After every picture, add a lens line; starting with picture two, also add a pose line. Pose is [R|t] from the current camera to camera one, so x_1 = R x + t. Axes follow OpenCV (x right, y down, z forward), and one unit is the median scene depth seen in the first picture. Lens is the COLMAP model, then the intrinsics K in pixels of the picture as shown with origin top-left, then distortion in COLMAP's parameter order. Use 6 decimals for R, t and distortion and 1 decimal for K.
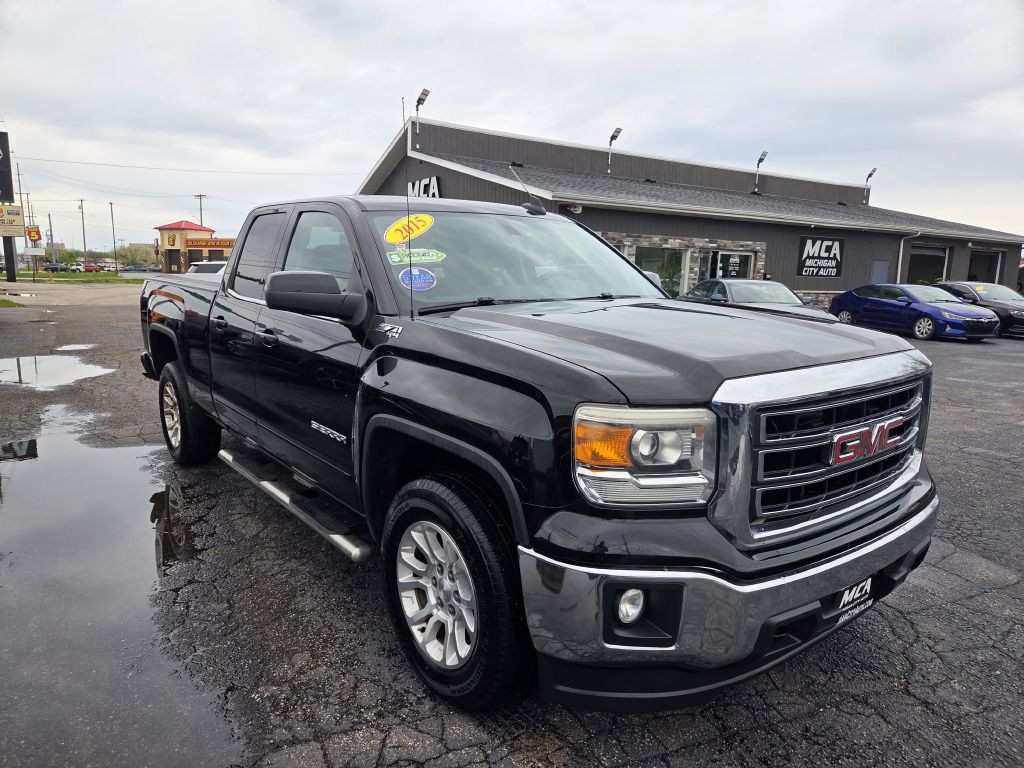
lens RADIAL K [[693.0, 0, 488.8], [0, 693.0, 394.1], [0, 0, 1]] dist [0.079677, -0.075711]
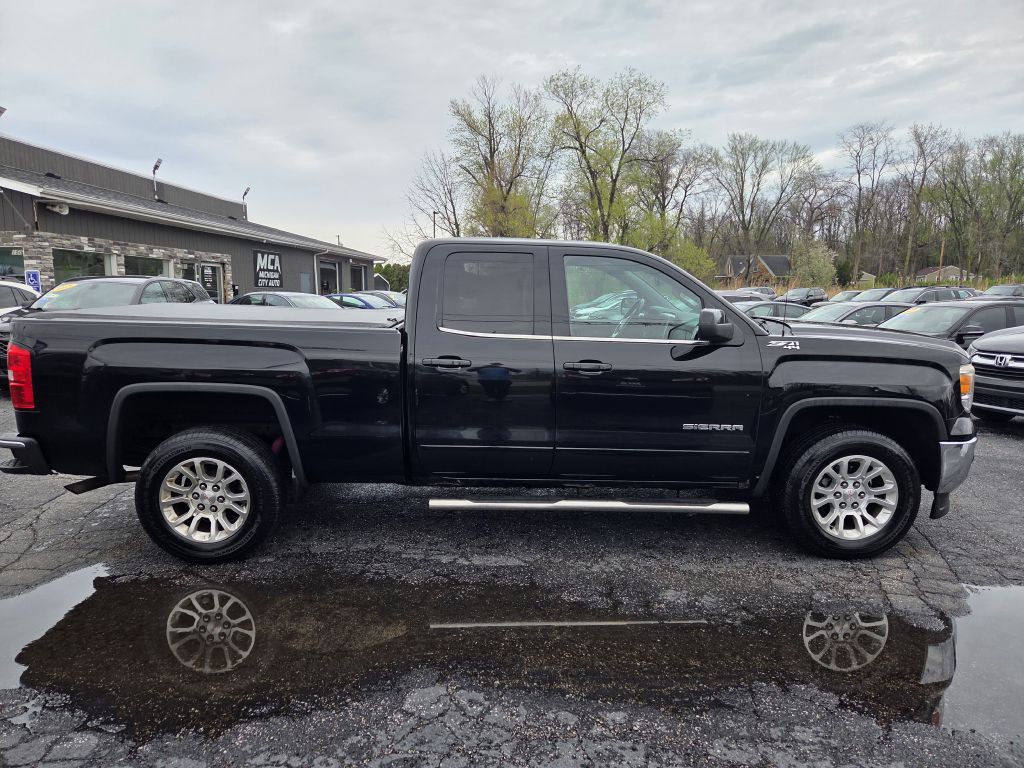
lens RADIAL K [[697.2, 0, 512.0], [0, 697.2, 384.0], [0, 0, 1]] dist [0.070529, -0.052471]
pose [[0.582724, -0.124263, 0.803114, -1.535116], [0.142608, 0.988542, 0.049480, -0.149751], [-0.800060, 0.085697, 0.593767, 0.511644]]
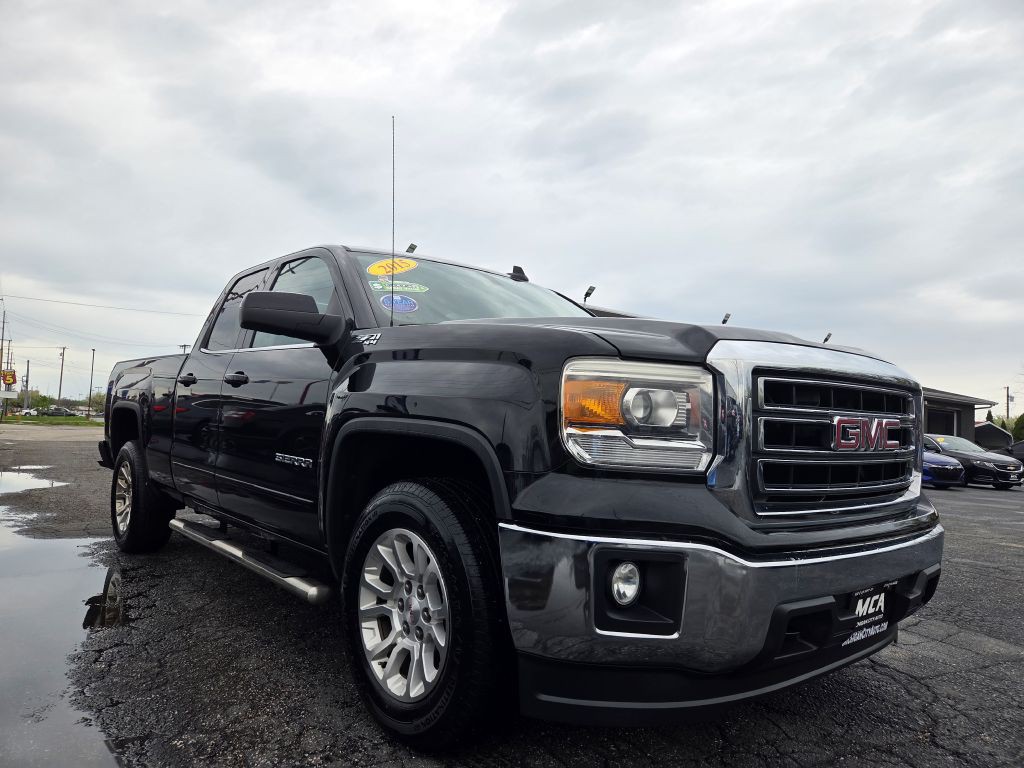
lens RADIAL K [[693.0, 0, 488.8], [0, 693.0, 394.1], [0, 0, 1]] dist [0.079677, -0.075711]
pose [[0.998774, 0.033826, 0.036146, -0.006290], [-0.024833, 0.973977, -0.225281, 0.174275], [-0.042826, 0.224107, 0.973623, 0.060383]]
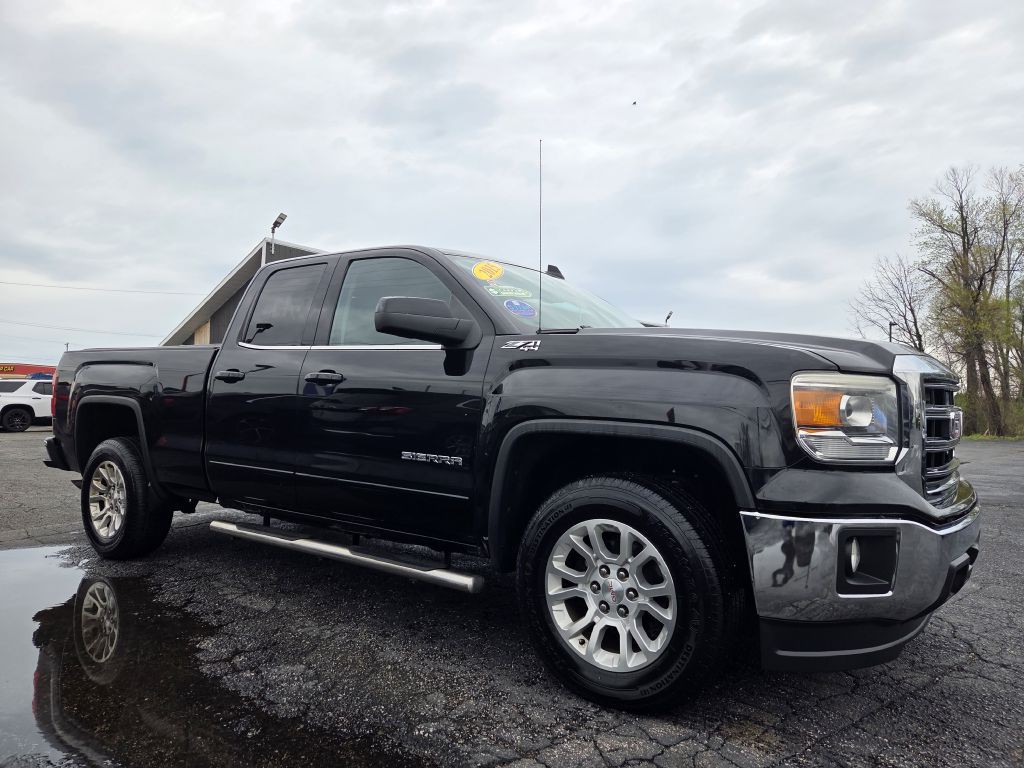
lens RADIAL K [[694.0, 0, 509.8], [0, 694.0, 376.3], [0, 0, 1]] dist [0.079350, -0.061553]
pose [[0.960355, 0.015587, 0.278345, -0.402164], [0.043756, 0.977633, -0.205717, 0.148866], [-0.275326, 0.209740, 0.938192, 0.032180]]
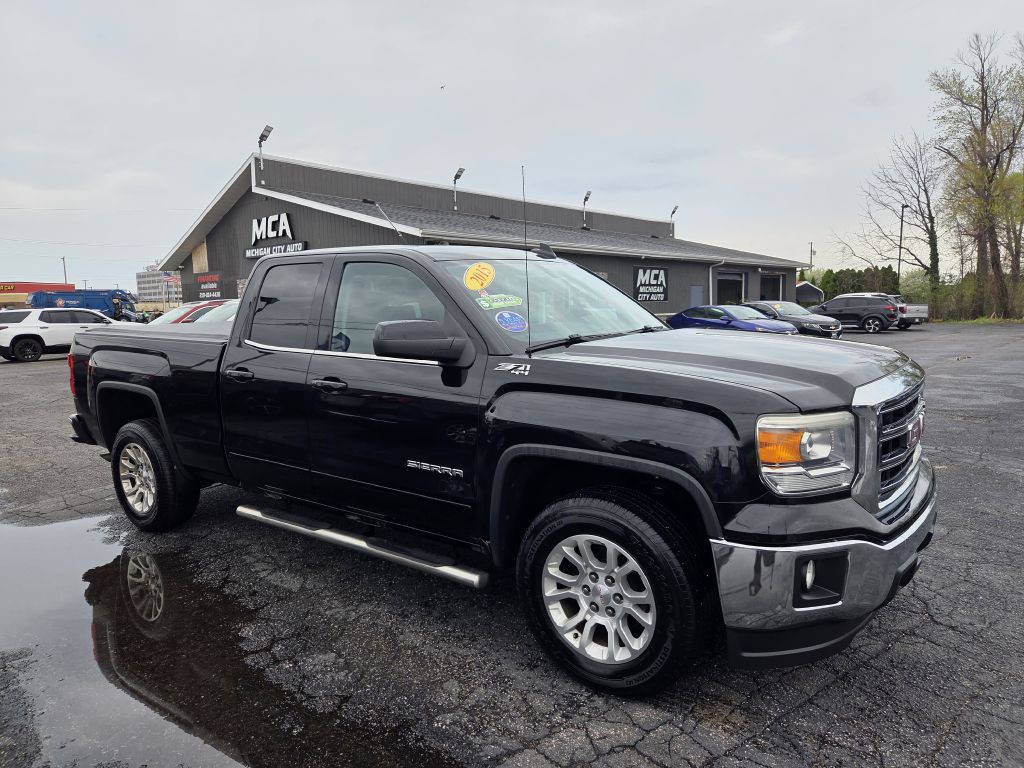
lens RADIAL K [[697.2, 0, 512.0], [0, 697.2, 384.0], [0, 0, 1]] dist [0.070529, -0.052471]
pose [[0.960932, -0.070489, 0.267659, -0.397312], [0.086284, 0.995128, -0.047702, -0.013050], [-0.262992, 0.068933, 0.962332, -0.062766]]
